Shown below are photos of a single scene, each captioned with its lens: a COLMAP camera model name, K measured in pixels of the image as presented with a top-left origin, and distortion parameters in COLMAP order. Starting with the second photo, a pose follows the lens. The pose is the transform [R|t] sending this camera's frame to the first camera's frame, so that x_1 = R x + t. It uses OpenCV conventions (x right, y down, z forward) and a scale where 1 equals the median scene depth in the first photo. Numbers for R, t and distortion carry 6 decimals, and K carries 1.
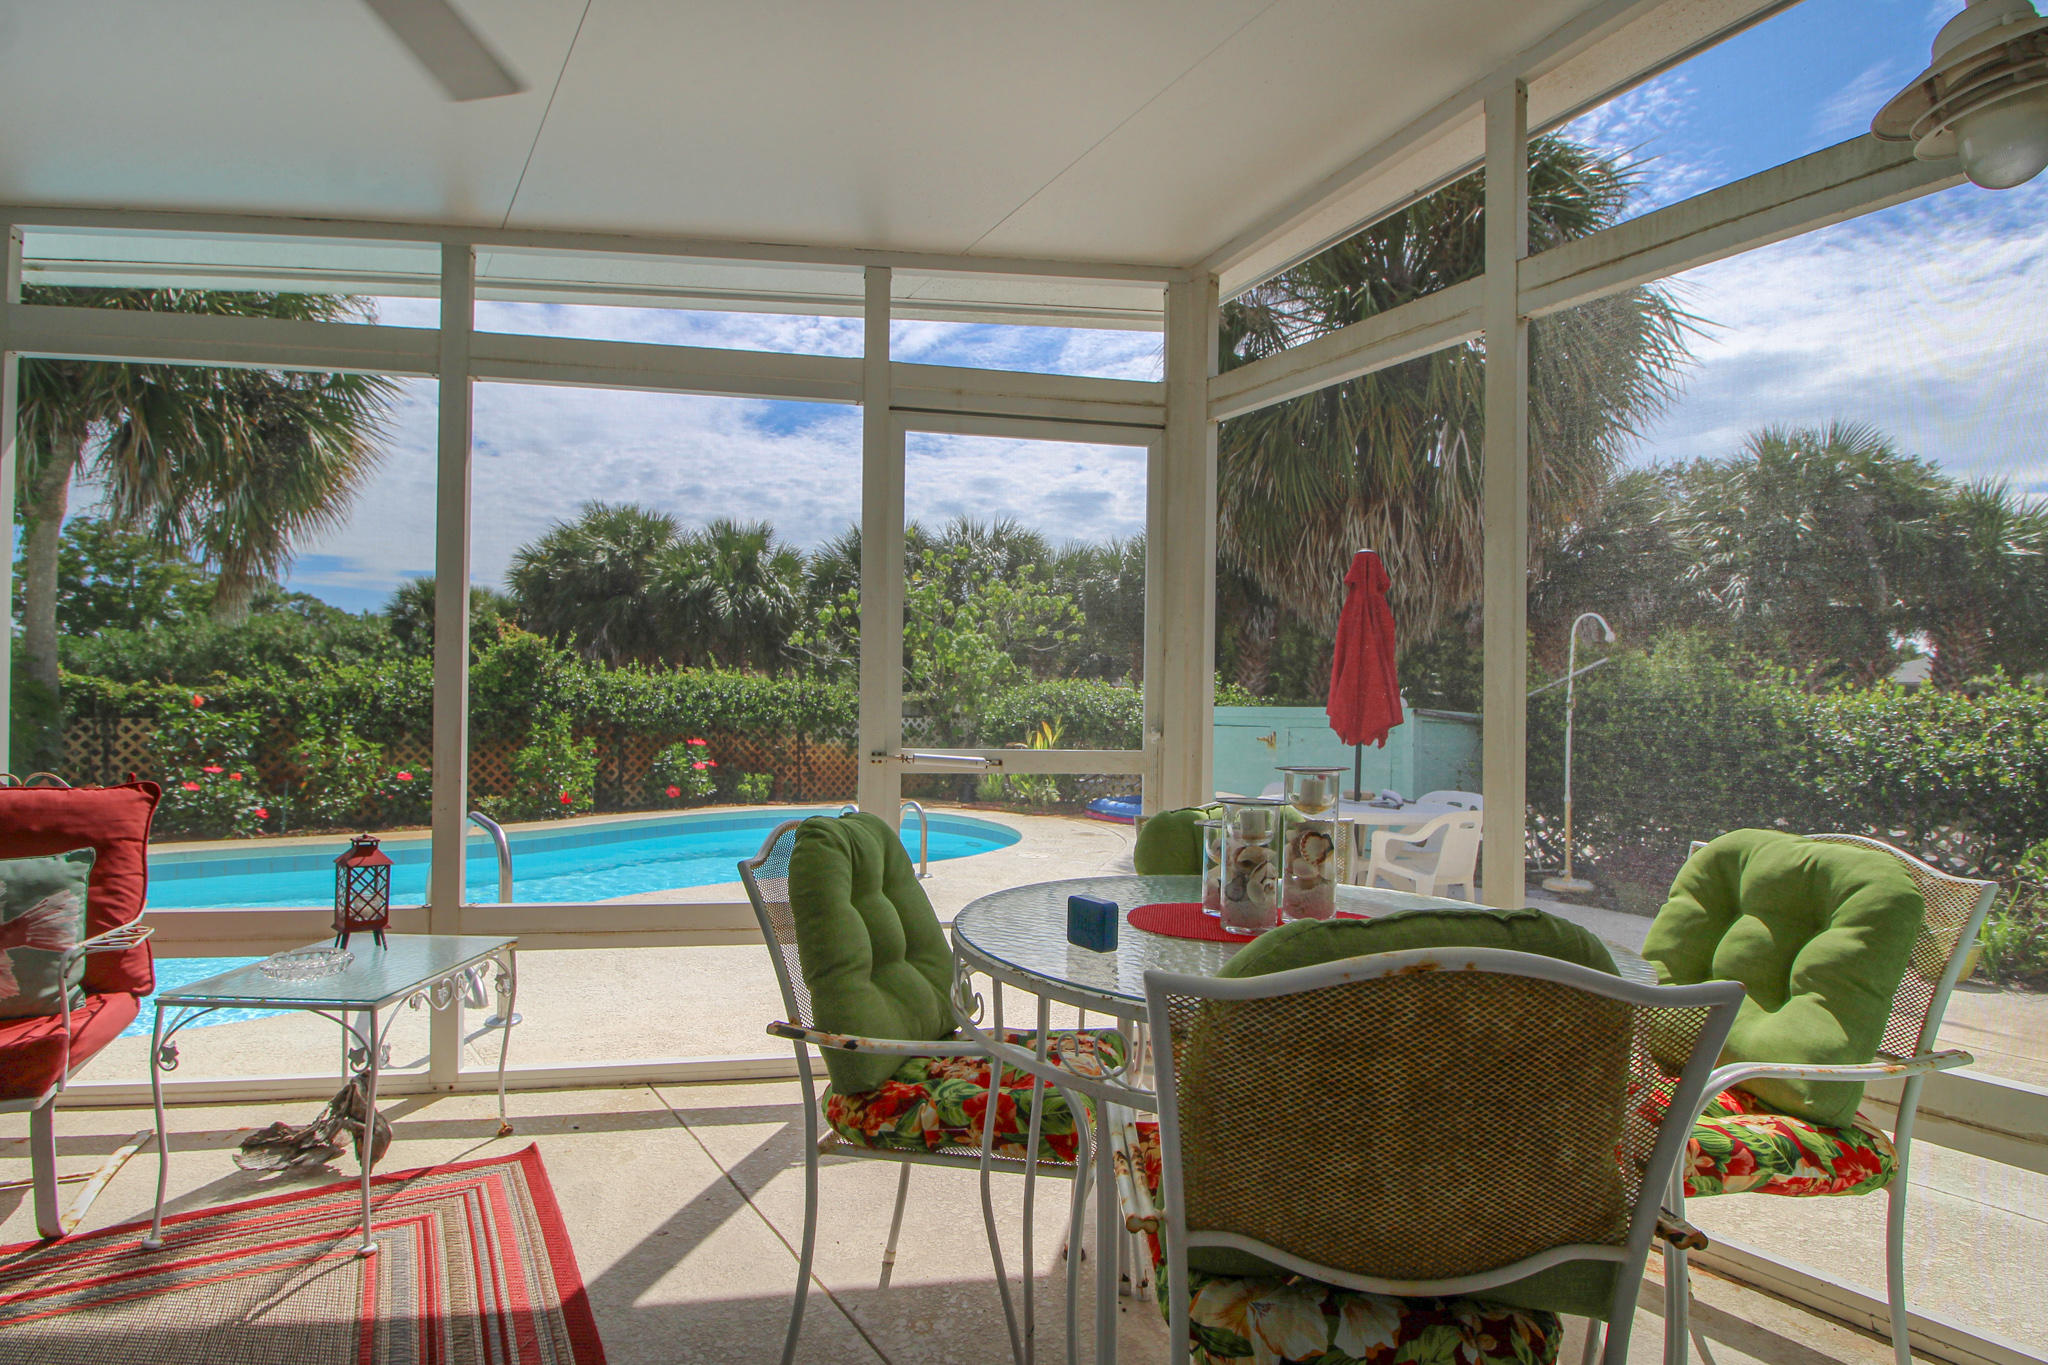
lens RADIAL K [[1033.1, 0, 1028.8], [0, 1033.1, 721.0], [0, 0, 1]] dist [0.000988, -0.017400]
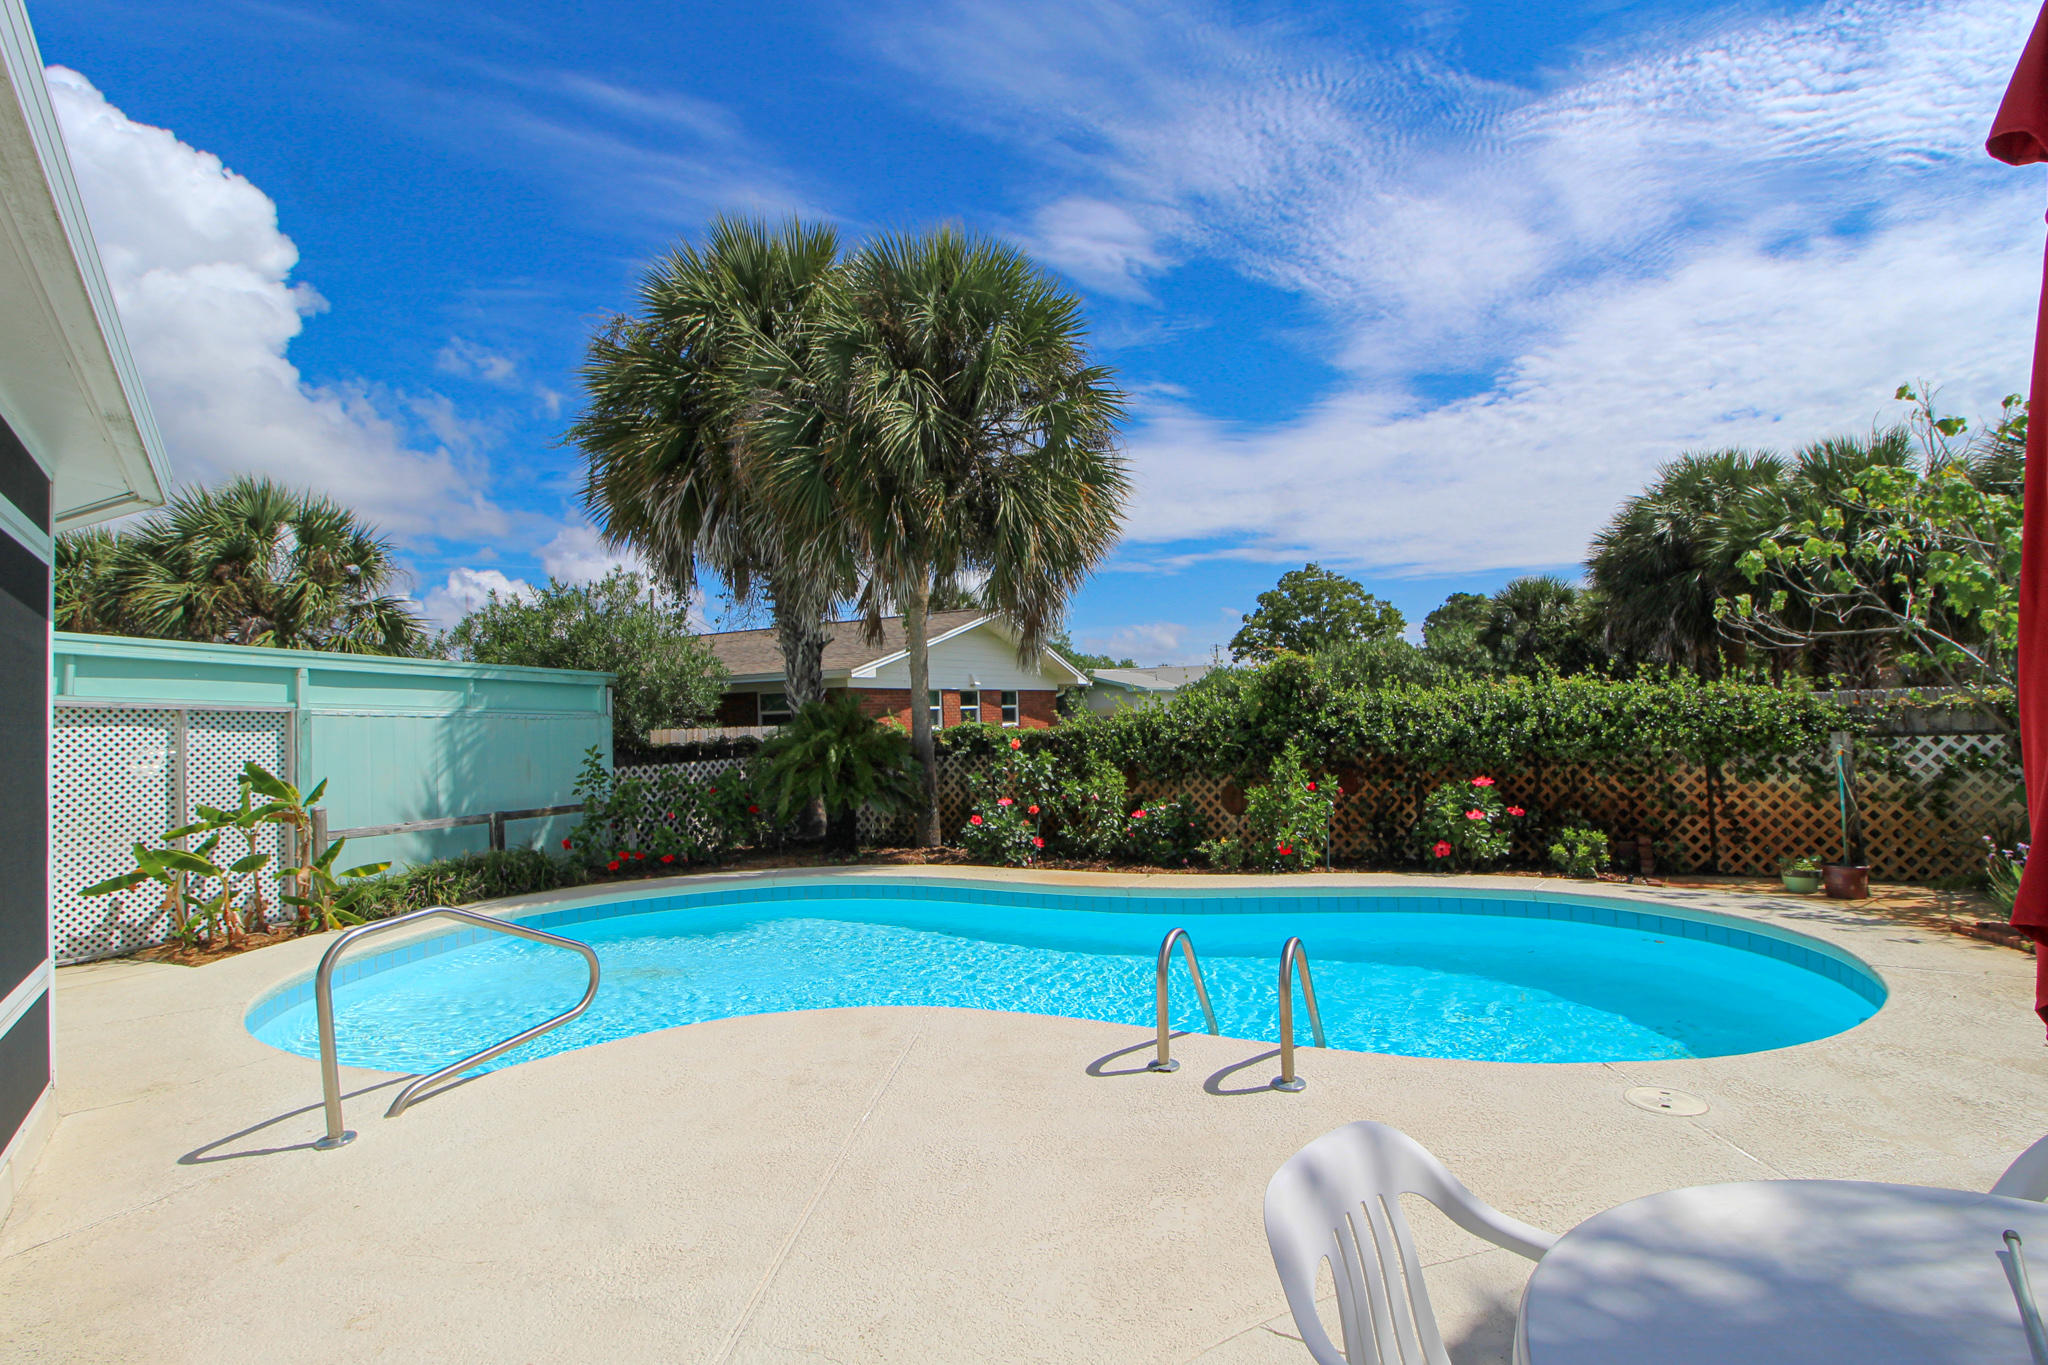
lens RADIAL K [[1033.1, 0, 1028.8], [0, 1033.1, 721.0], [0, 0, 1]] dist [0.000988, -0.017400]
pose [[0.393949, -0.023610, -0.918829, 0.350605], [0.028289, 0.999508, -0.013554, -0.033601], [0.918697, -0.020653, 0.394423, 0.701474]]
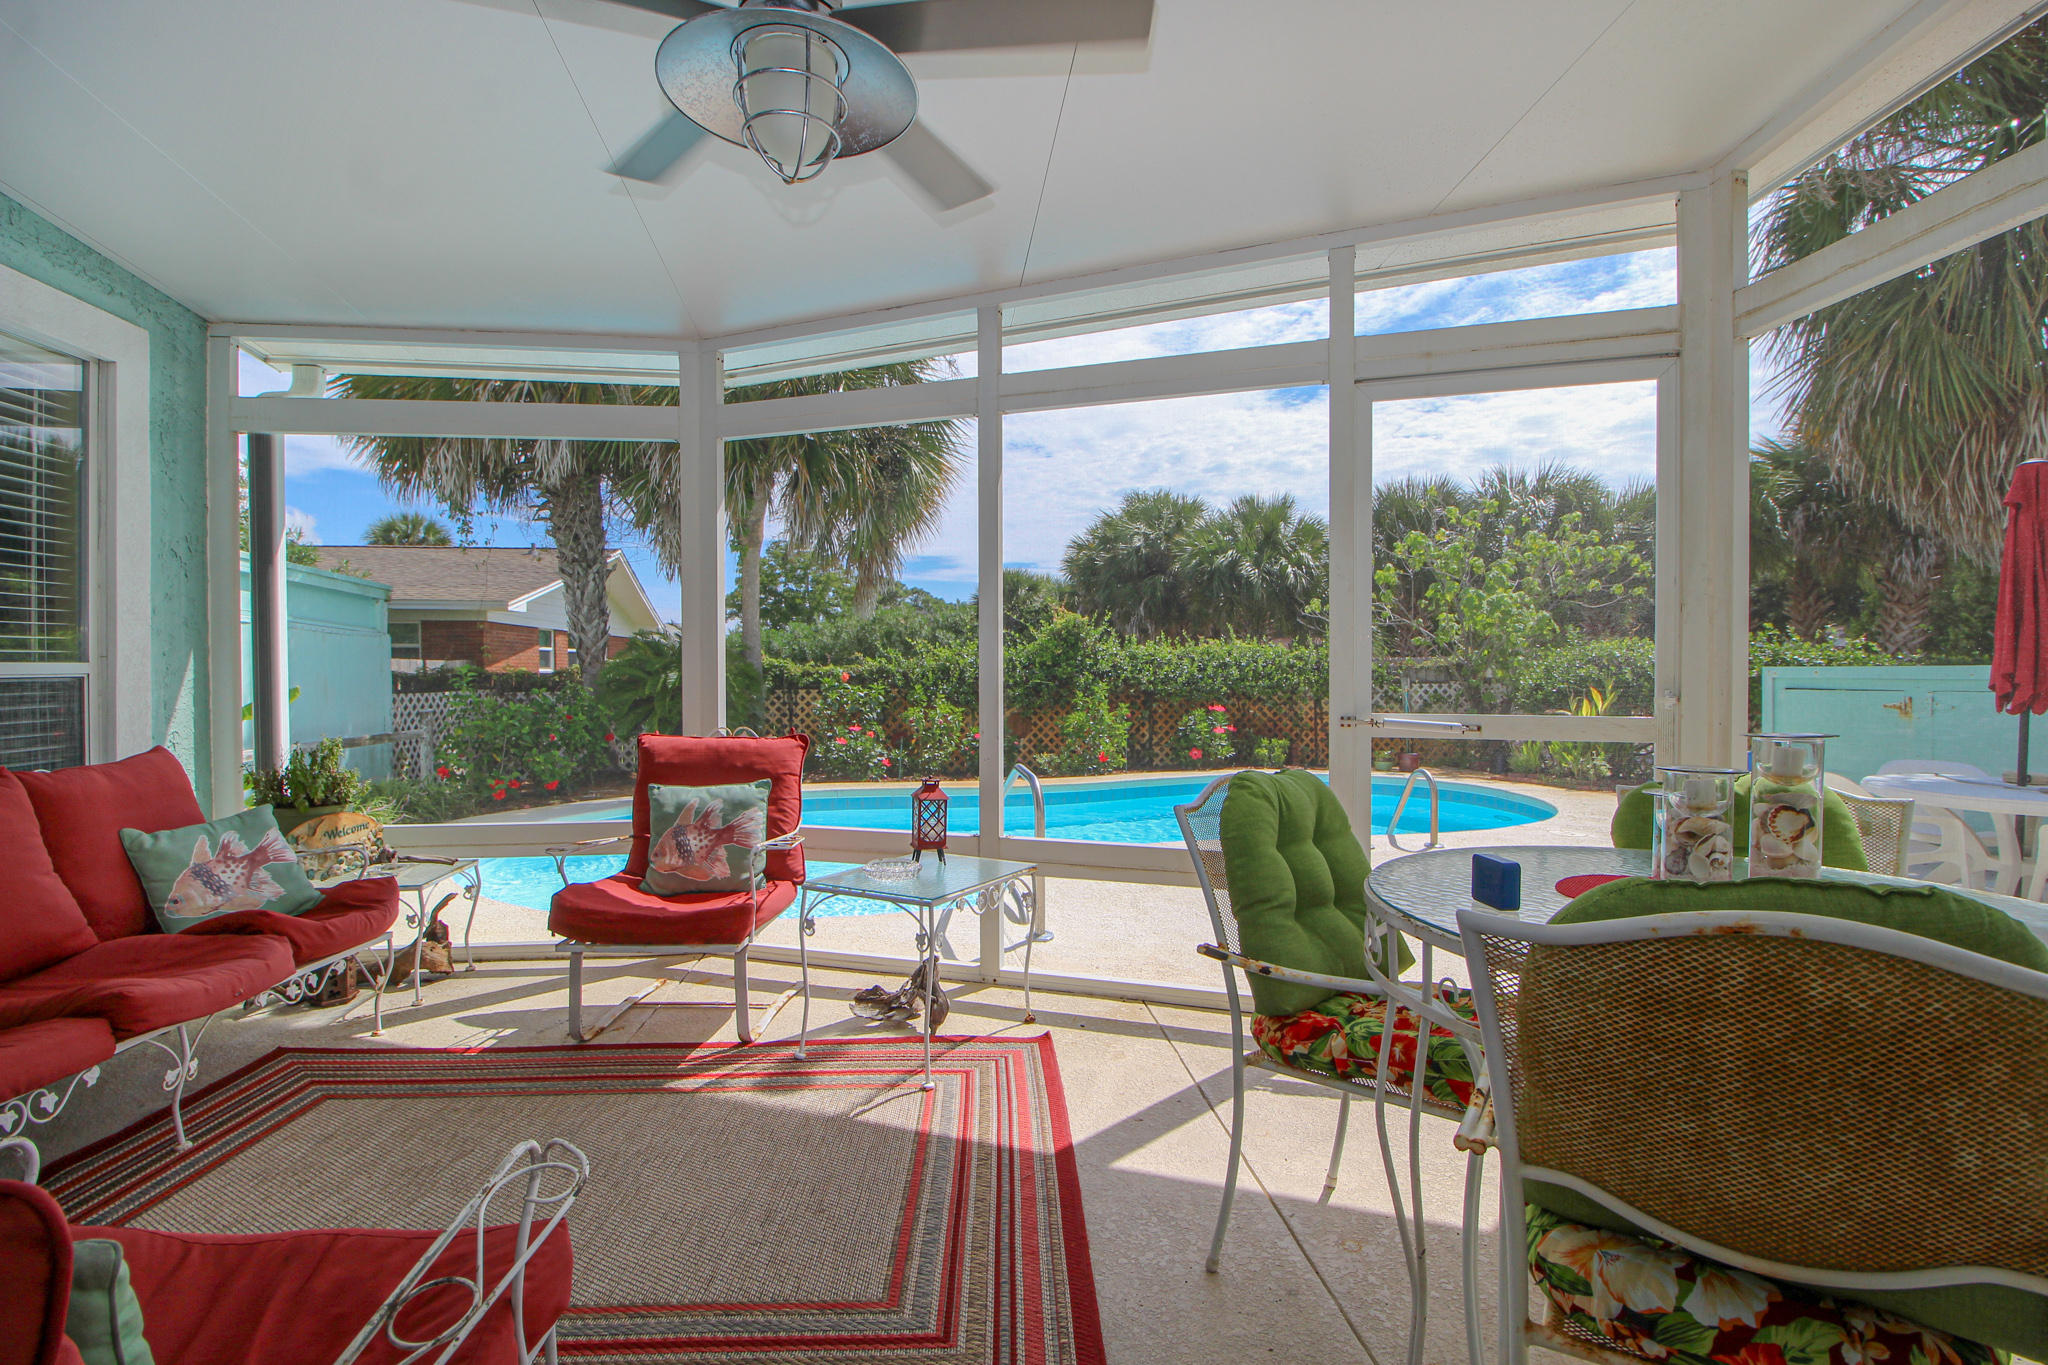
lens RADIAL K [[1033.1, 0, 1028.8], [0, 1033.1, 721.0], [0, 0, 1]] dist [0.000988, -0.017400]
pose [[0.868426, 0.007736, -0.495759, 0.068216], [0.007749, 0.999544, 0.029171, 0.001397], [0.495759, -0.029174, 0.867970, -0.045882]]
